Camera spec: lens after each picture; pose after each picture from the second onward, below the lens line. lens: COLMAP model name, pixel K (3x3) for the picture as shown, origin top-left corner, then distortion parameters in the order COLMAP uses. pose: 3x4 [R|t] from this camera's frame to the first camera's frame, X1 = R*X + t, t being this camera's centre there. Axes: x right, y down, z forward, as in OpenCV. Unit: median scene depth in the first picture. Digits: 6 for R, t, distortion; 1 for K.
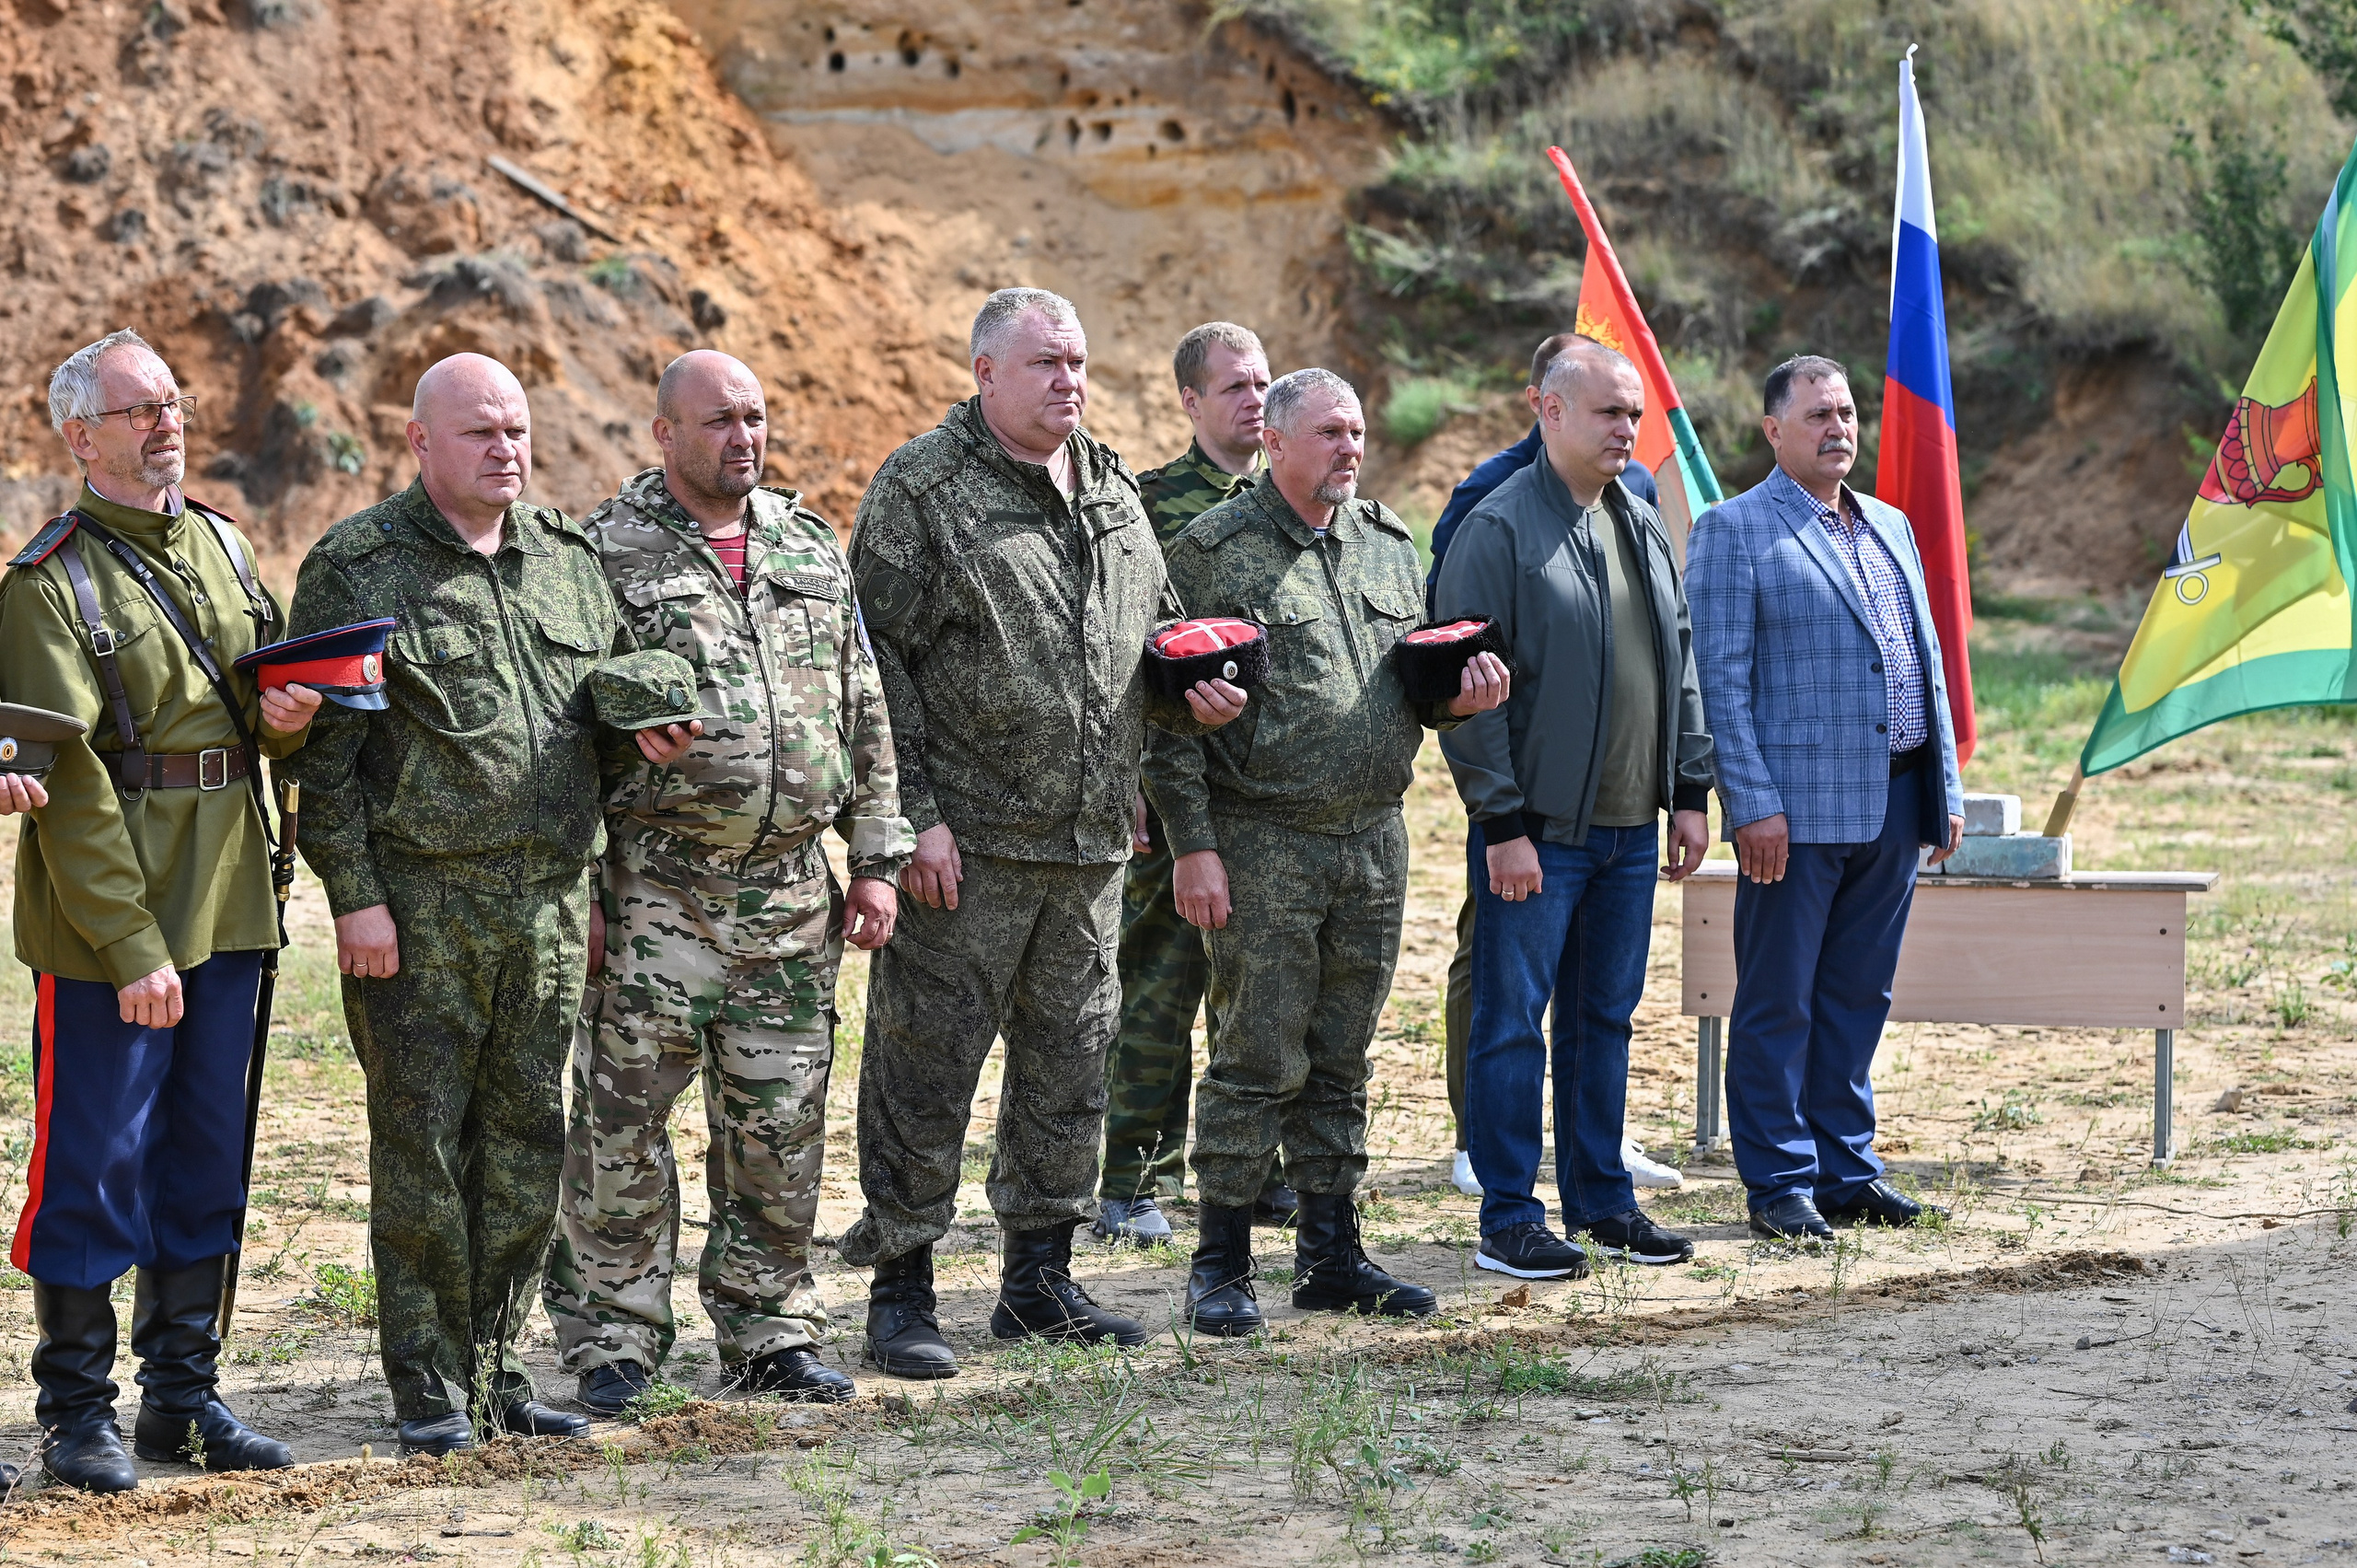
lens RADIAL K [[5728.0, 0, 1178.5], [0, 5728.0, 784.0], [0, 0, 1]] dist [0.029288, 0.507190]
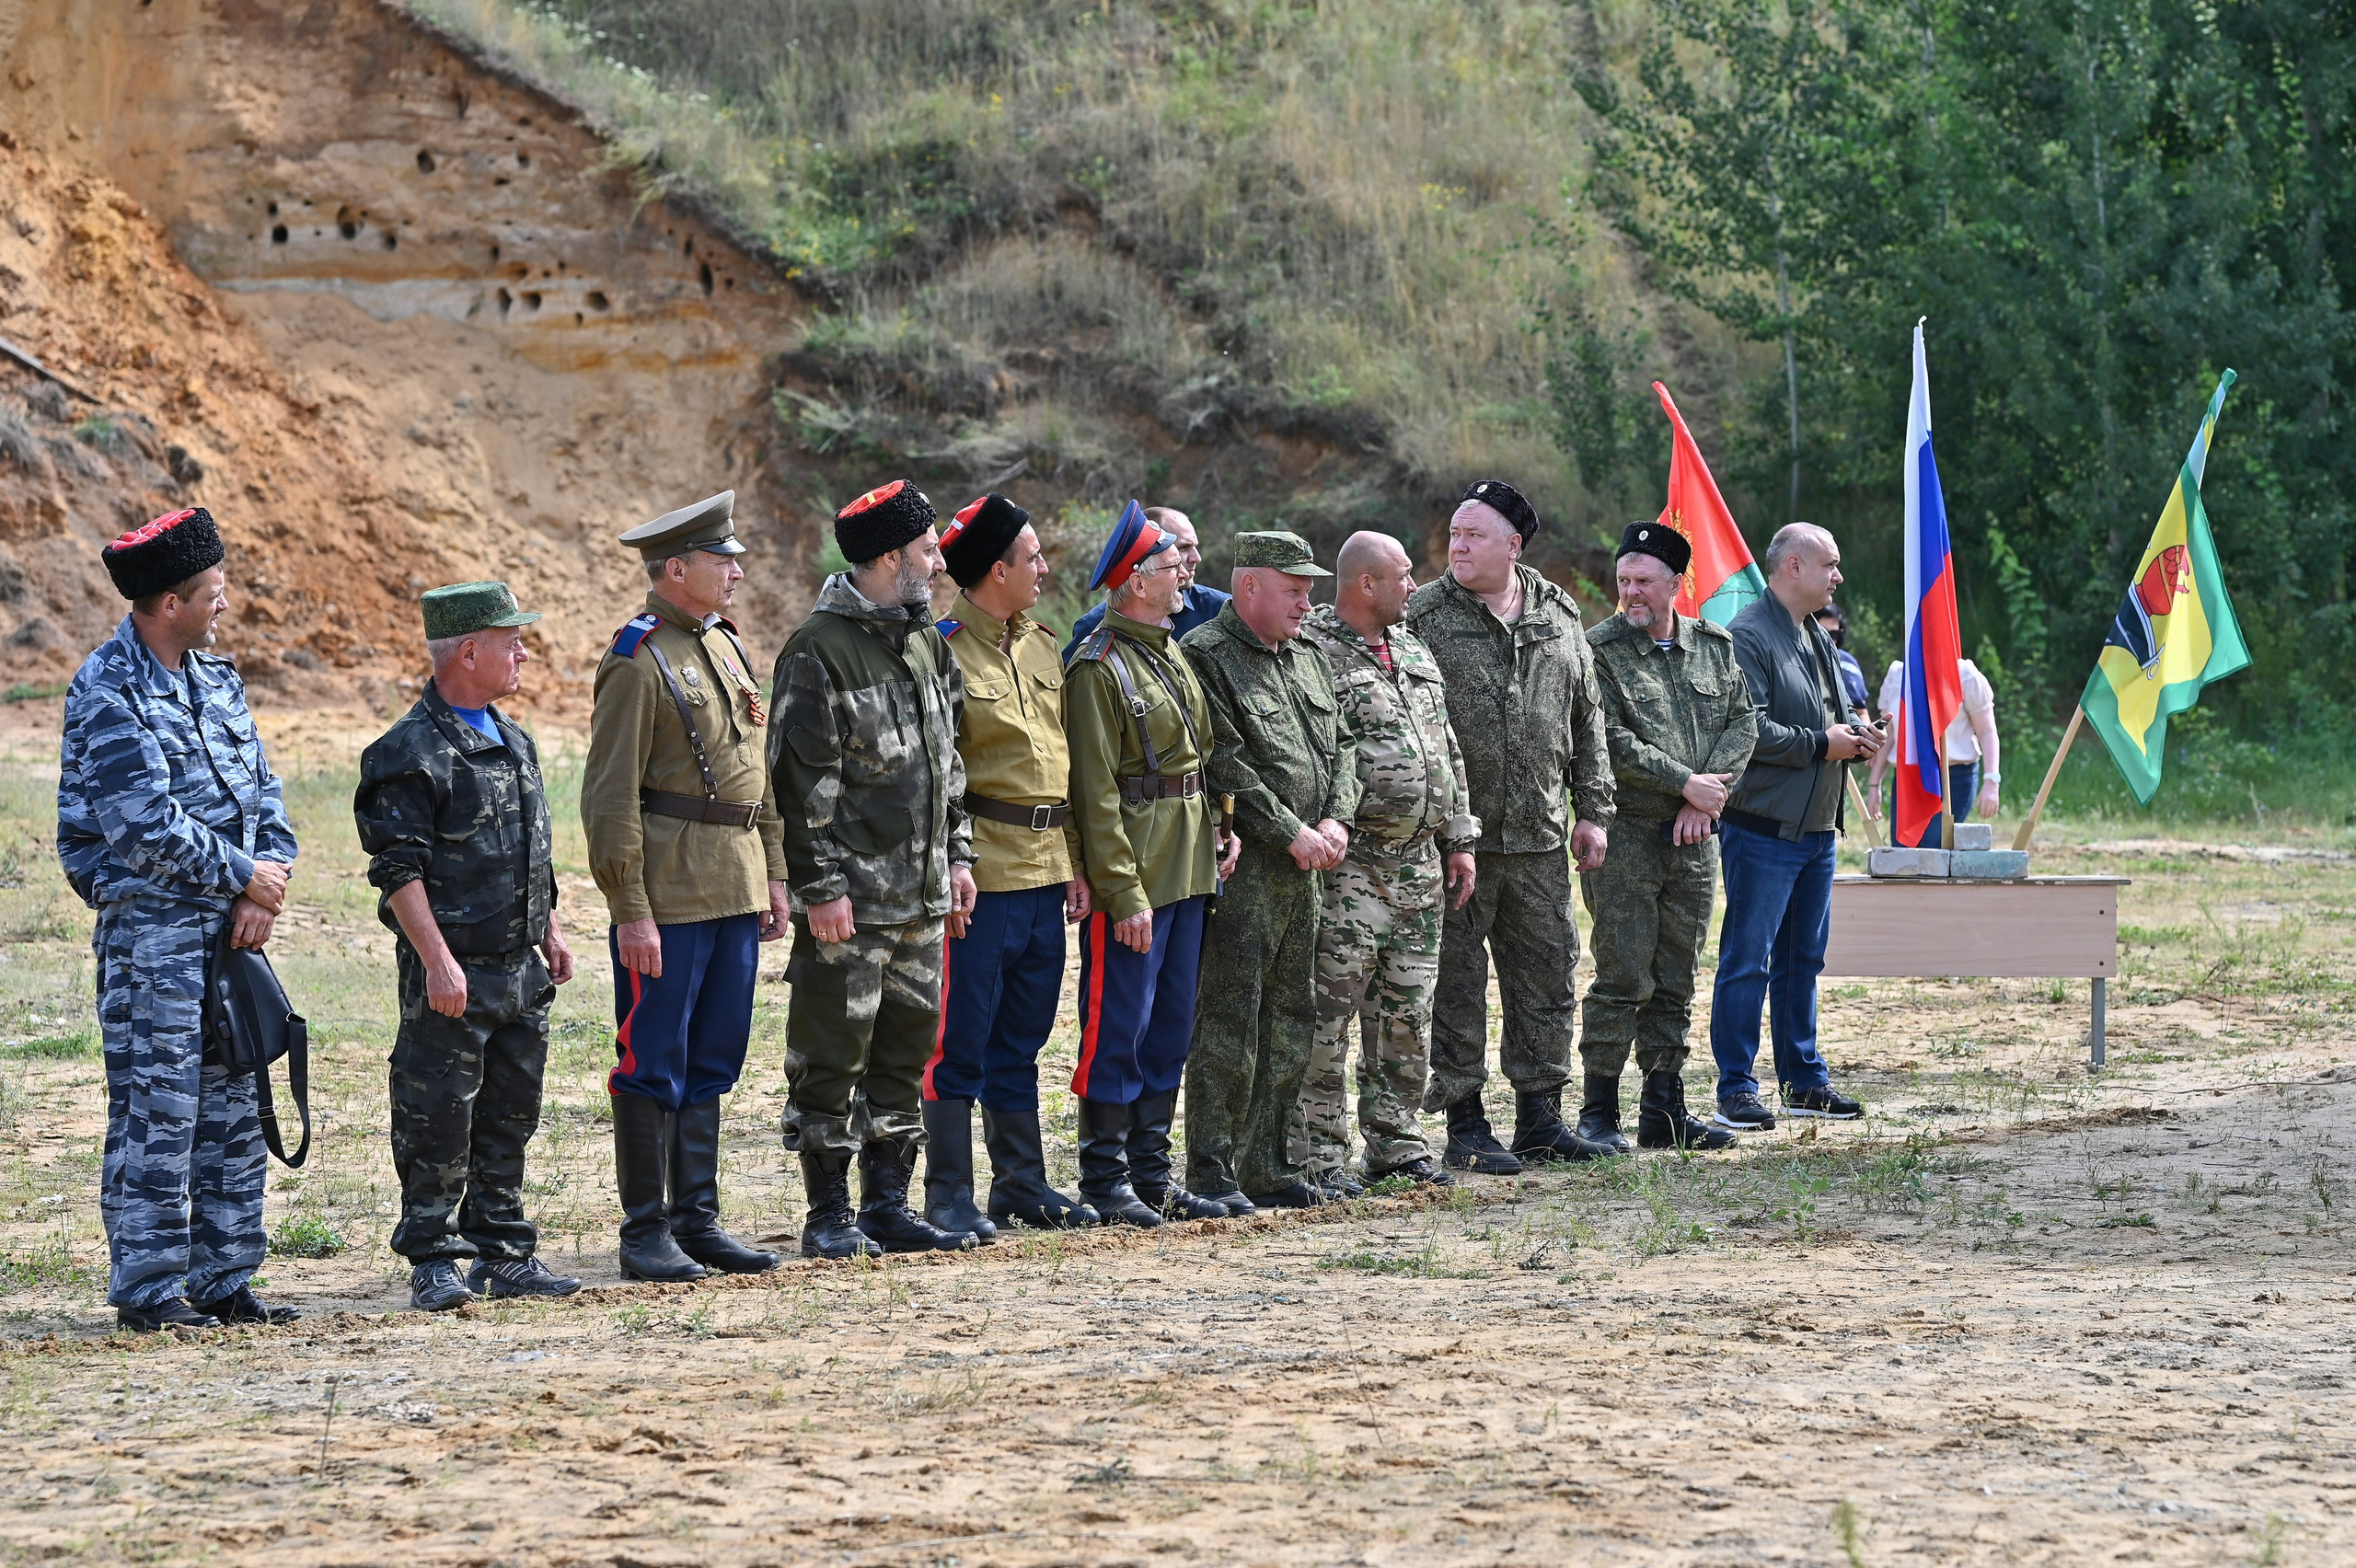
lens RADIAL K [[5791.9, 0, 1178.0], [0, 5791.9, 784.0], [0, 0, 1]] dist [0.072083, 0.512111]
pose [[0.987080, -0.008935, 0.159976, -0.071775], [0.013011, 0.999616, -0.024446, 0.006263], [-0.159696, 0.026212, 0.986818, -0.105011]]
